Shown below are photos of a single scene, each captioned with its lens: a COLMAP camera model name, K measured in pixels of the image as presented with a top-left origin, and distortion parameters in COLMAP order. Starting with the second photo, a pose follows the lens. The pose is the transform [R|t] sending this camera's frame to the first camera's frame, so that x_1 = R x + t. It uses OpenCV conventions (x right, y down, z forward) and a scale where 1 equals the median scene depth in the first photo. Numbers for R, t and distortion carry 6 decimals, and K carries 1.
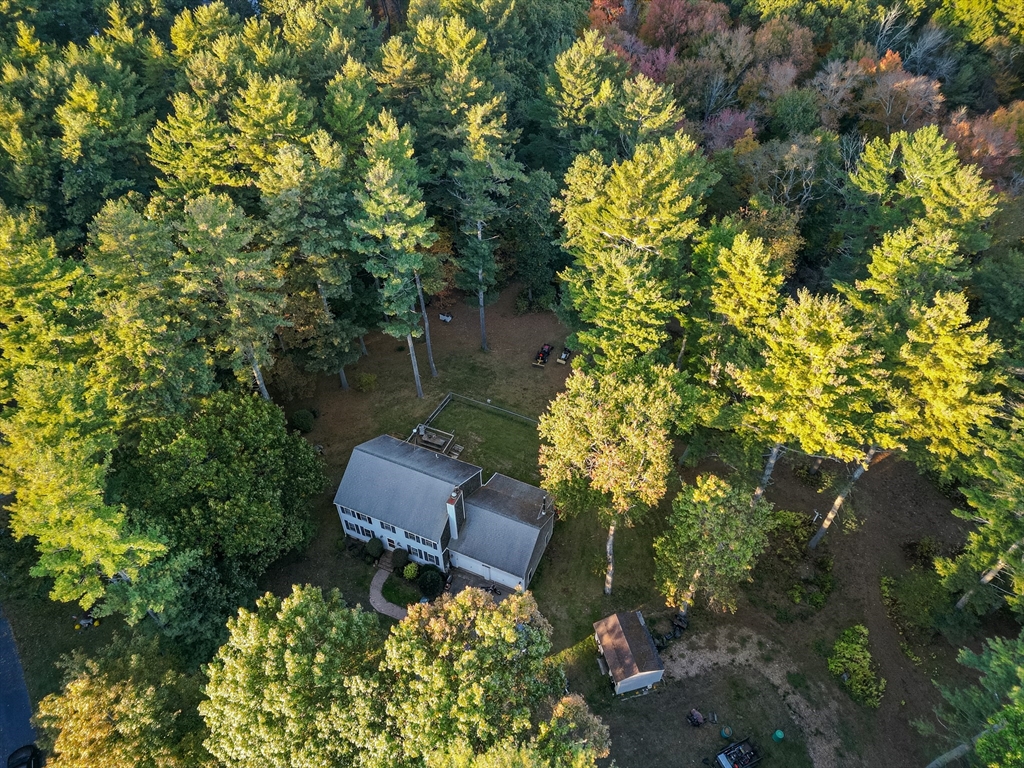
lens RADIAL K [[722.8, 0, 511.4], [0, 722.8, 384.1], [0, 0, 1]] dist [0.057336, -0.044722]
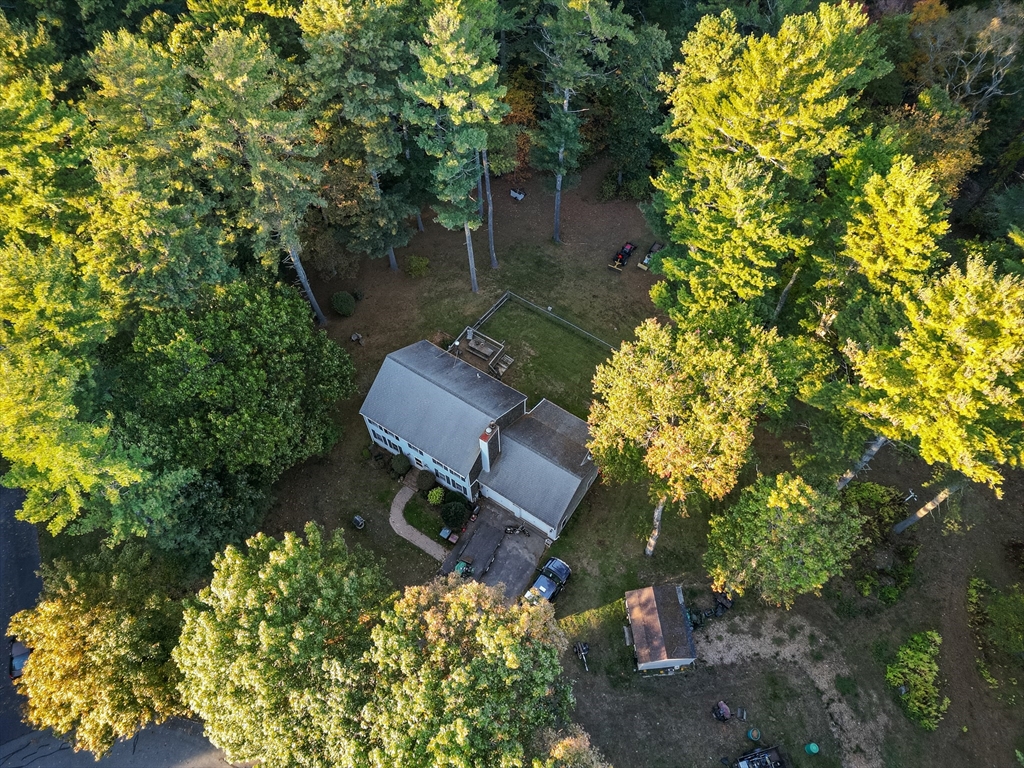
lens RADIAL K [[722.8, 0, 510.0], [0, 722.8, 387.9], [0, 0, 1]] dist [0.057336, -0.044722]
pose [[0.985682, 0.142597, -0.089986, 0.017415], [-0.119629, 0.967502, 0.222777, -0.095915], [0.118829, -0.208823, 0.970707, 0.168304]]
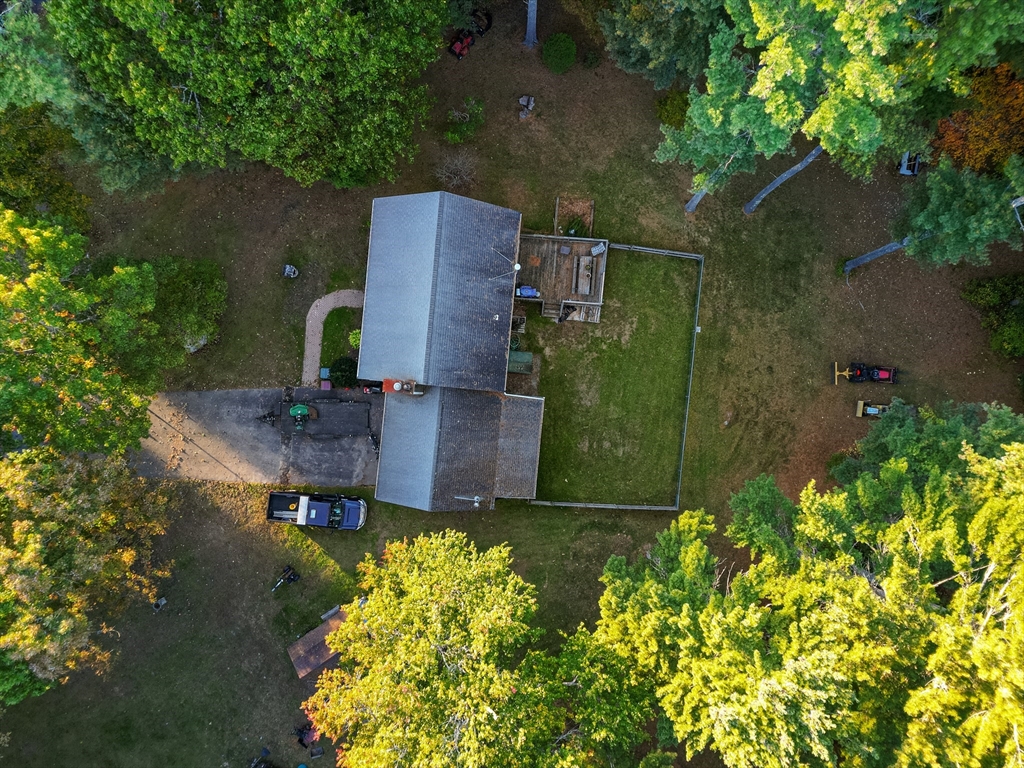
lens RADIAL K [[722.8, 0, 513.3], [0, 722.8, 382.7], [0, 0, 1]] dist [0.057336, -0.044722]
pose [[0.321135, 0.946879, -0.017098, -0.037767], [-0.668095, 0.239307, 0.704543, -0.372358], [0.671209, -0.214830, 0.709455, 0.626926]]
